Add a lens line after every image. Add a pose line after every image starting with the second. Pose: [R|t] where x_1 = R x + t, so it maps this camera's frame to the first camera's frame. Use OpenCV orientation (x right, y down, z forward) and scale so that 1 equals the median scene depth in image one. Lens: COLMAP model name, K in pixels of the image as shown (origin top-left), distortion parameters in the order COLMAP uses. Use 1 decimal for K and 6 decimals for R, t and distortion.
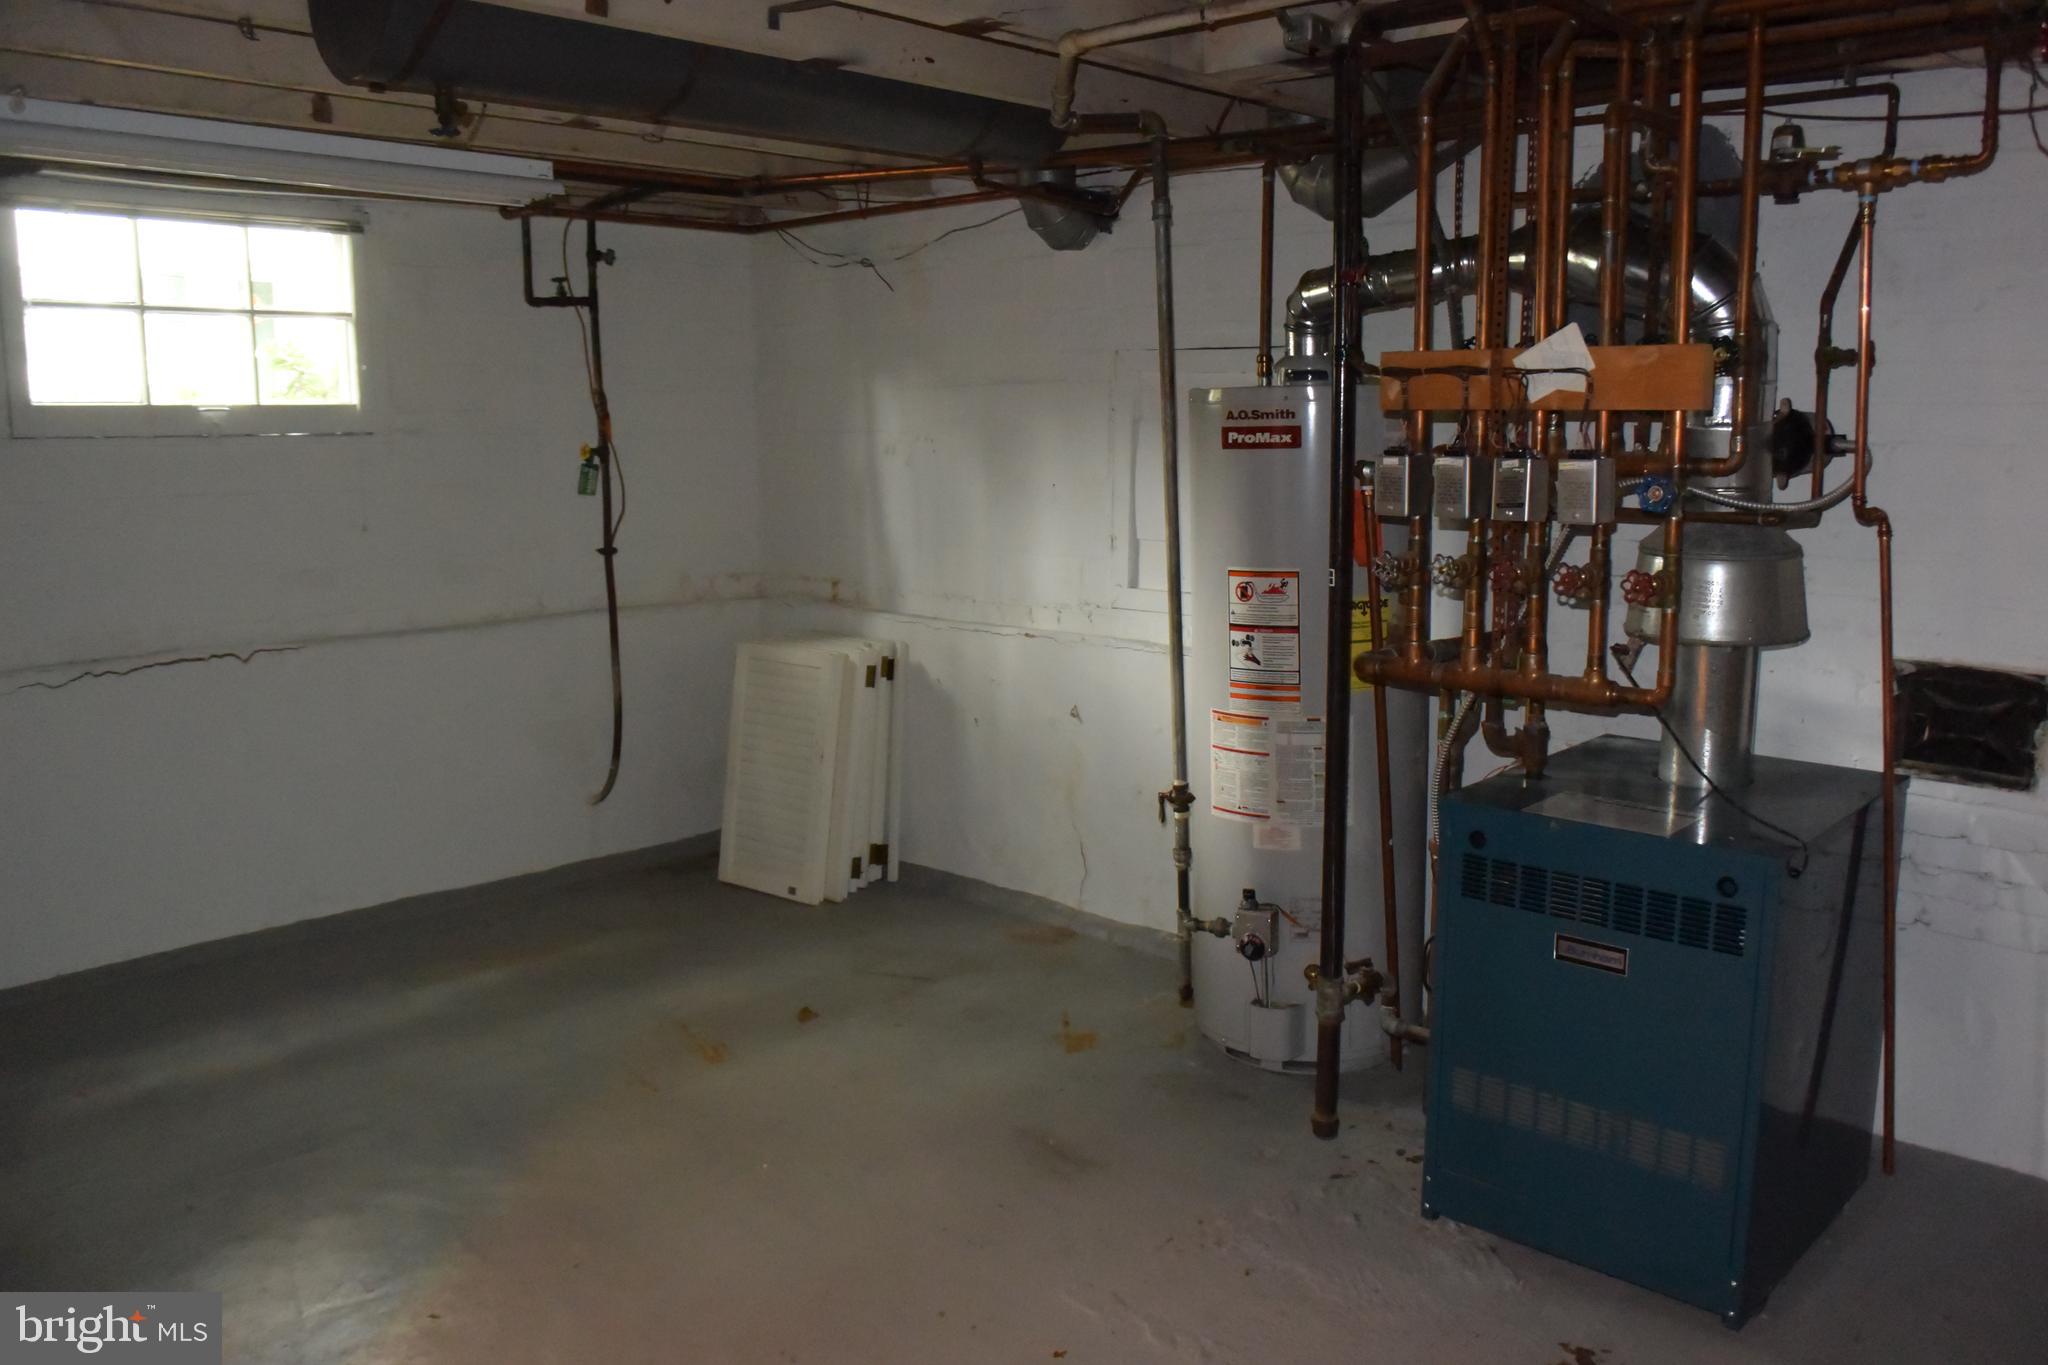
lens RADIAL K [[1601.4, 0, 1033.6], [0, 1601.4, 681.9], [0, 0, 1]] dist [-0.121701, 0.066215]
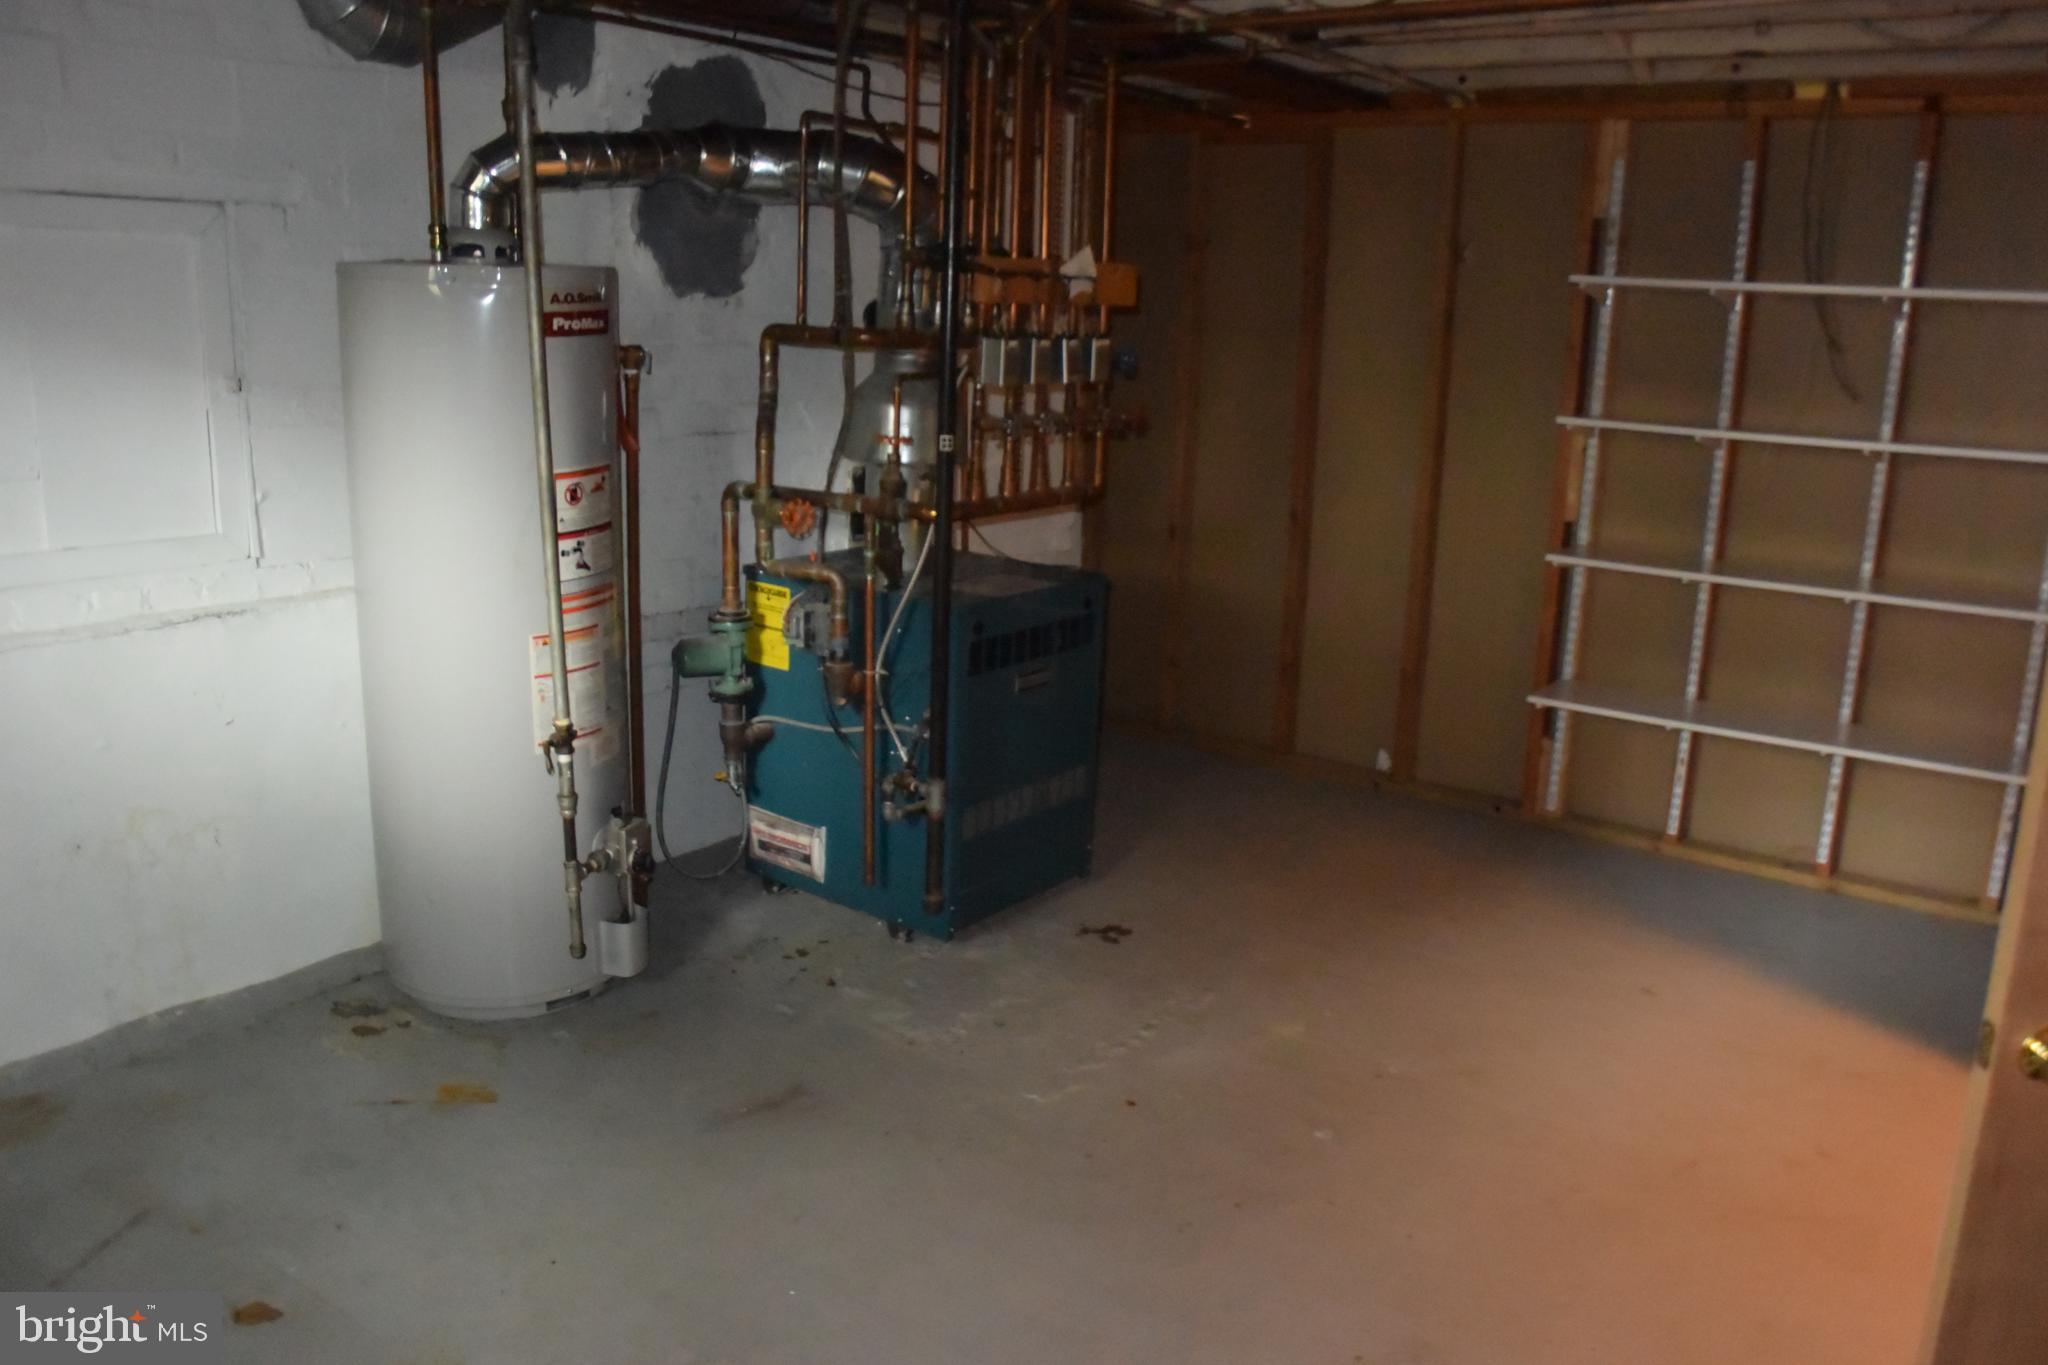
lens RADIAL K [[1601.4, 0, 1030.3], [0, 1601.4, 680.1], [0, 0, 1]] dist [-0.121701, 0.066215]
pose [[-0.124647, -0.232441, 0.964590, -0.803362], [0.133902, 0.959338, 0.248479, -0.145842], [-0.983124, 0.160133, -0.088454, 0.850999]]
